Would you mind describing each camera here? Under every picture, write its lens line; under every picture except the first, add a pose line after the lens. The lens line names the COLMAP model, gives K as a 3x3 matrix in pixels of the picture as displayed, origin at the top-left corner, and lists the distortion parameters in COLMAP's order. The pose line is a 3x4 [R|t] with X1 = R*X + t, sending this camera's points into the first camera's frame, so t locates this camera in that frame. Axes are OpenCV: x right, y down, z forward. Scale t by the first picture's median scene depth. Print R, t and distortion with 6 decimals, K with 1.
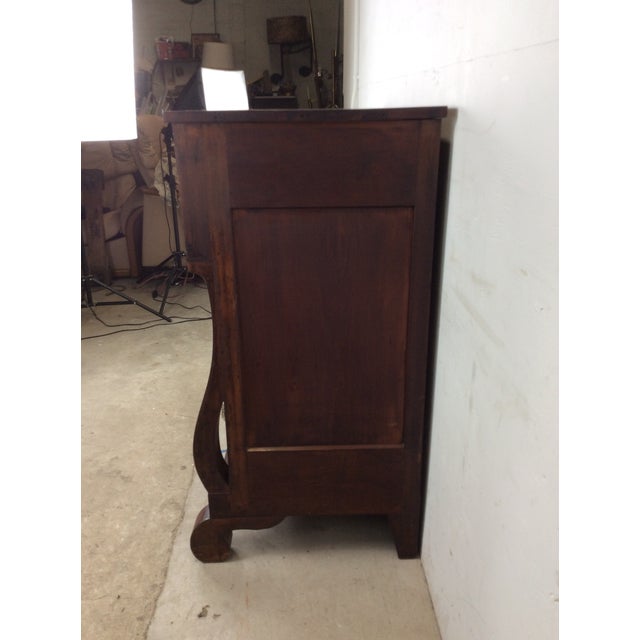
lens RADIAL K [[588.7, 0, 320.0], [0, 588.7, 320.0], [0, 0, 1]] dist [0.119209, -0.215244]
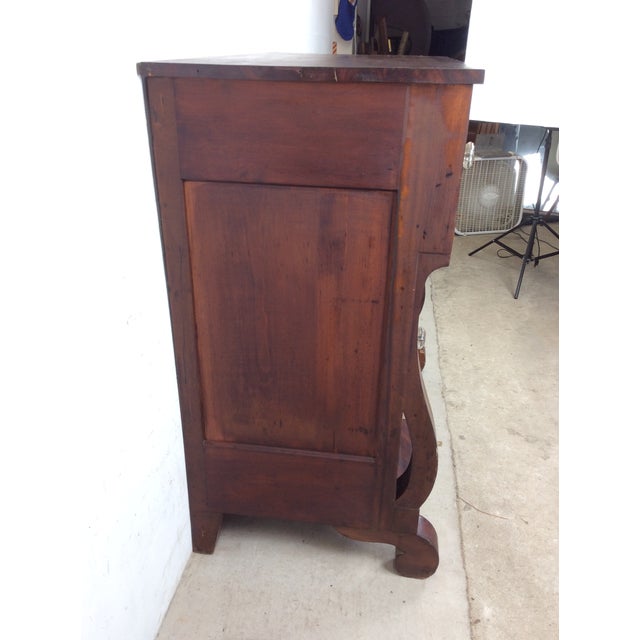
lens RADIAL K [[588.7, 0, 320.0], [0, 588.7, 320.0], [0, 0, 1]] dist [0.119209, -0.215244]
pose [[-0.987965, -0.064600, 0.140541, -0.109144], [0.052985, 0.712293, 0.699880, -0.515479], [-0.145319, 0.698903, -0.700297, 1.395042]]
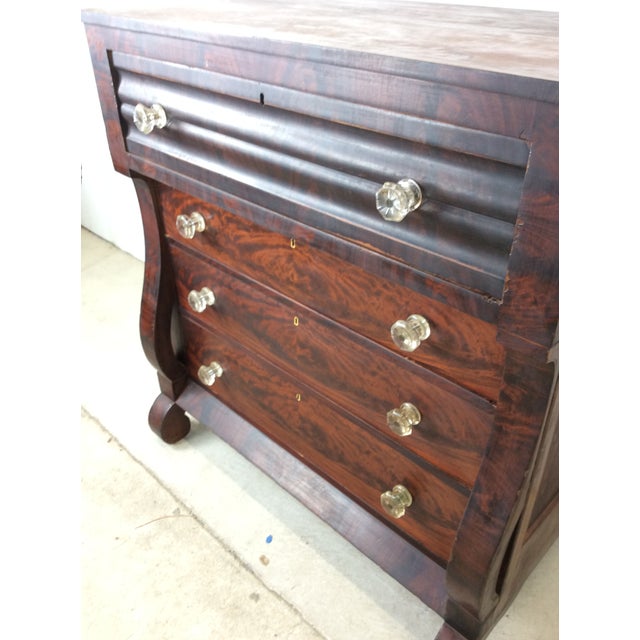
lens RADIAL K [[588.7, 0, 320.0], [0, 588.7, 320.0], [0, 0, 1]] dist [0.119209, -0.215244]
pose [[0.711821, -0.374521, 0.594176, -0.407388], [0.237335, 0.924467, 0.298384, -0.199841], [-0.661047, -0.071377, 0.746942, 0.411997]]
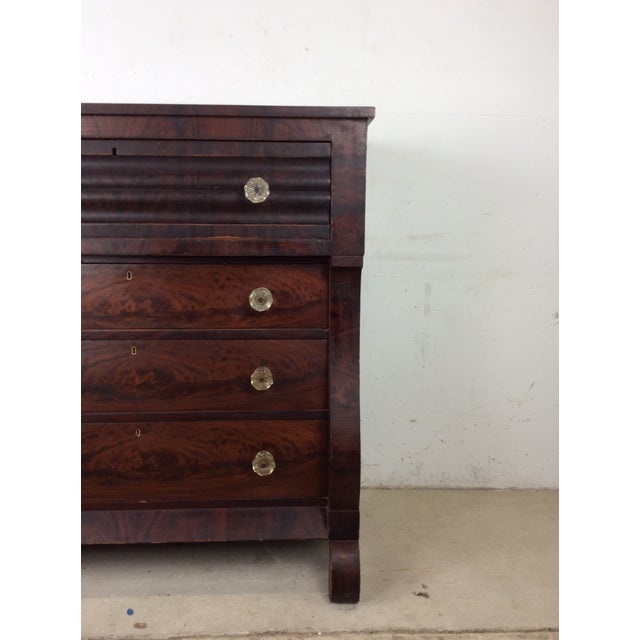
lens RADIAL K [[584.6, 0, 320.0], [0, 584.6, 320.0], [0, 0, 1]] dist [0.107158, -0.173235]
pose [[-0.017575, -0.167485, 0.985718, -0.704045], [0.339633, 0.926250, 0.163436, -0.108629], [-0.940394, 0.337654, 0.040604, 0.608473]]
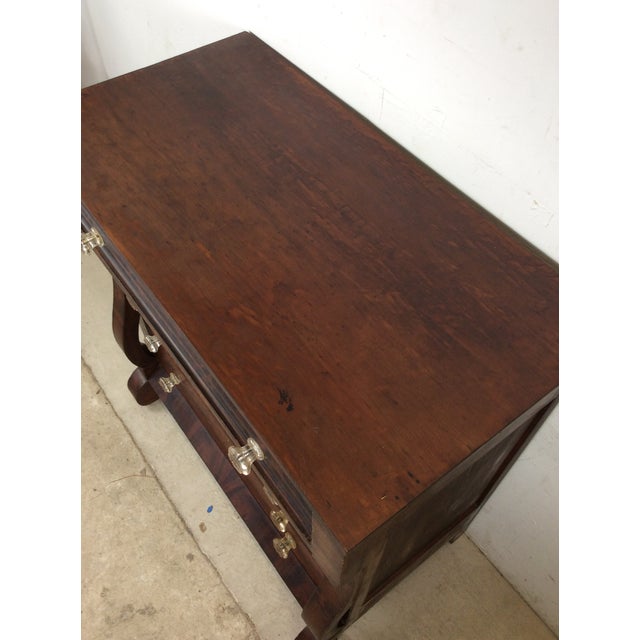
lens RADIAL K [[588.7, 0, 320.0], [0, 588.7, 320.0], [0, 0, 1]] dist [0.119209, -0.215244]
pose [[0.804930, -0.458904, 0.376159, -0.217782], [0.172077, 0.787224, 0.592172, -0.472492], [-0.567871, -0.411928, 0.712627, 0.345677]]
